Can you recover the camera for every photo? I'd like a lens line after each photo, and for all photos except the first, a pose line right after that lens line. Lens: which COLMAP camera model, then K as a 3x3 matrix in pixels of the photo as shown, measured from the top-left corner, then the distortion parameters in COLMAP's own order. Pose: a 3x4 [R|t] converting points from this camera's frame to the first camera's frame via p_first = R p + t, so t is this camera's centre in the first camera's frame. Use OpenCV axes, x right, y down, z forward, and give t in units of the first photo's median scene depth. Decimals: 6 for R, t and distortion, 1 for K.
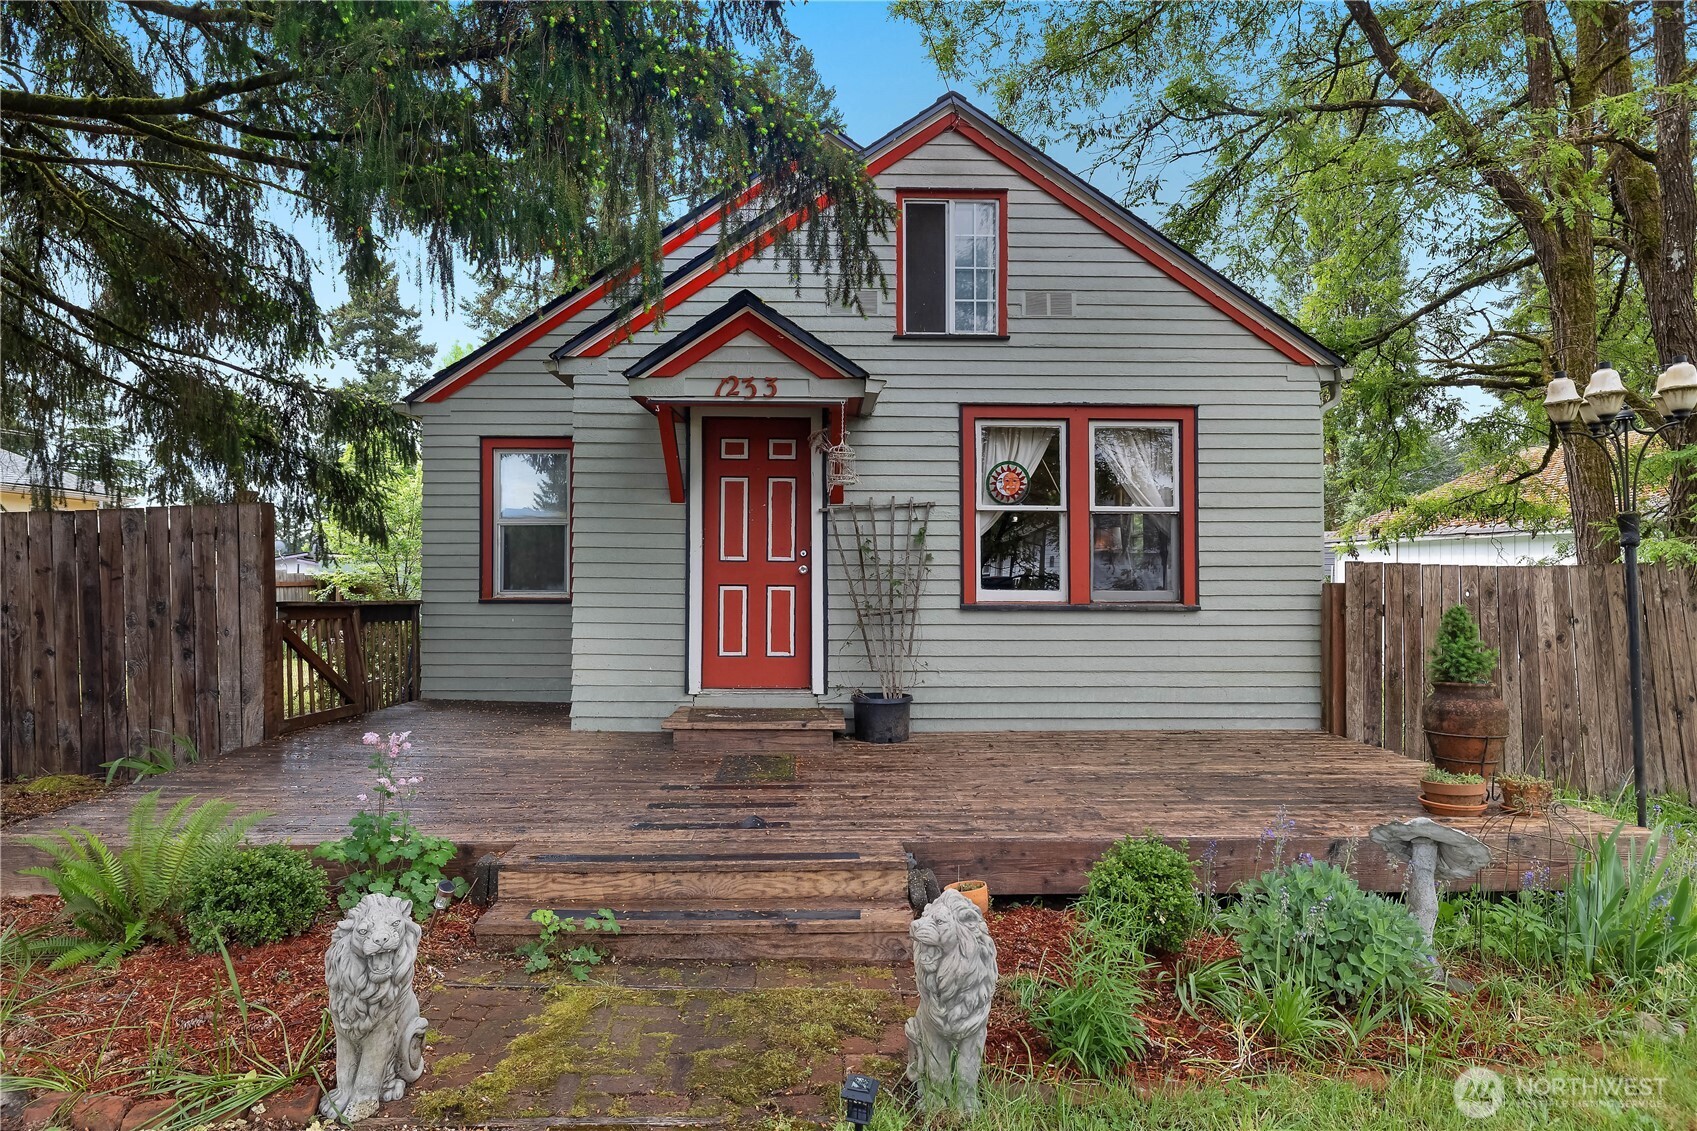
lens RADIAL K [[994.4, 0, 848.5], [0, 994.4, 565.5], [0, 0, 1]] dist [-0.006585, -0.001200]
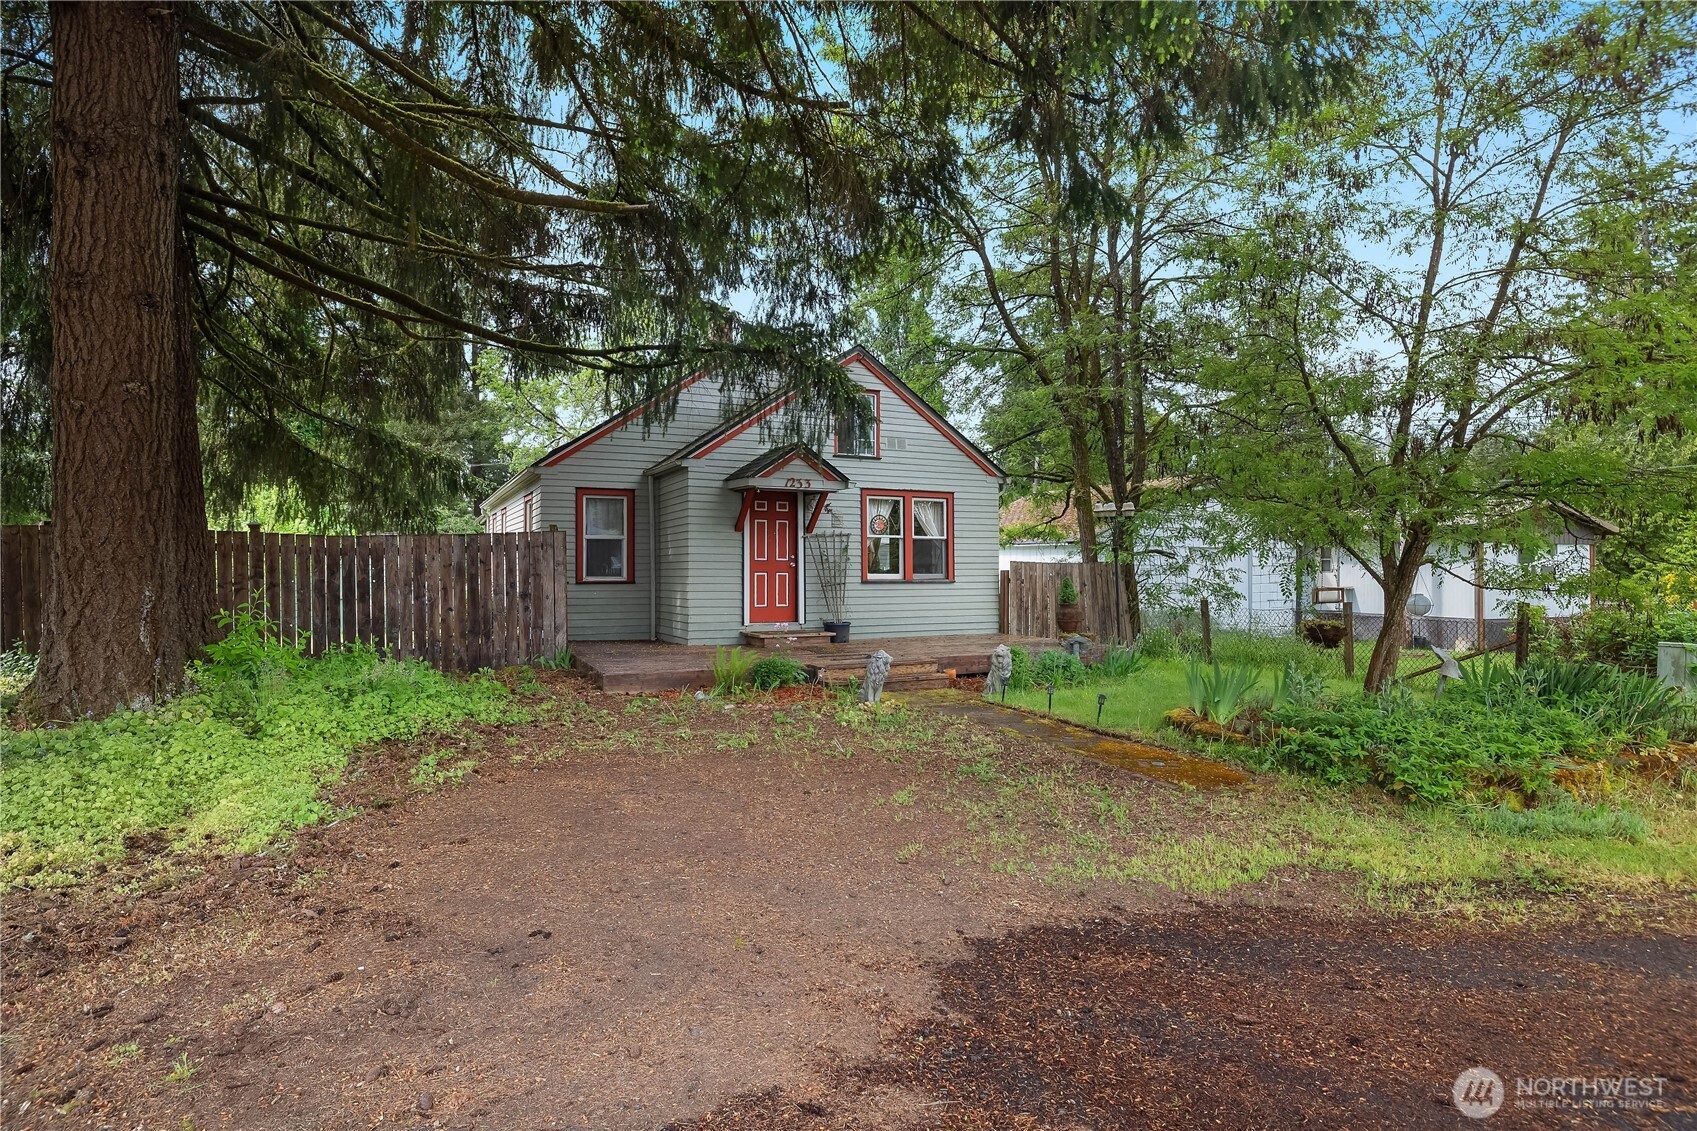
lens RADIAL K [[908.3, 0, 848.5], [0, 908.3, 565.5], [0, 0, 1]] dist [0.000552, -0.000019]
pose [[0.901710, -0.001856, 0.432337, -0.773621], [-0.001428, 0.999973, 0.007269, -0.008216], [-0.432339, -0.007172, 0.901683, -0.779038]]
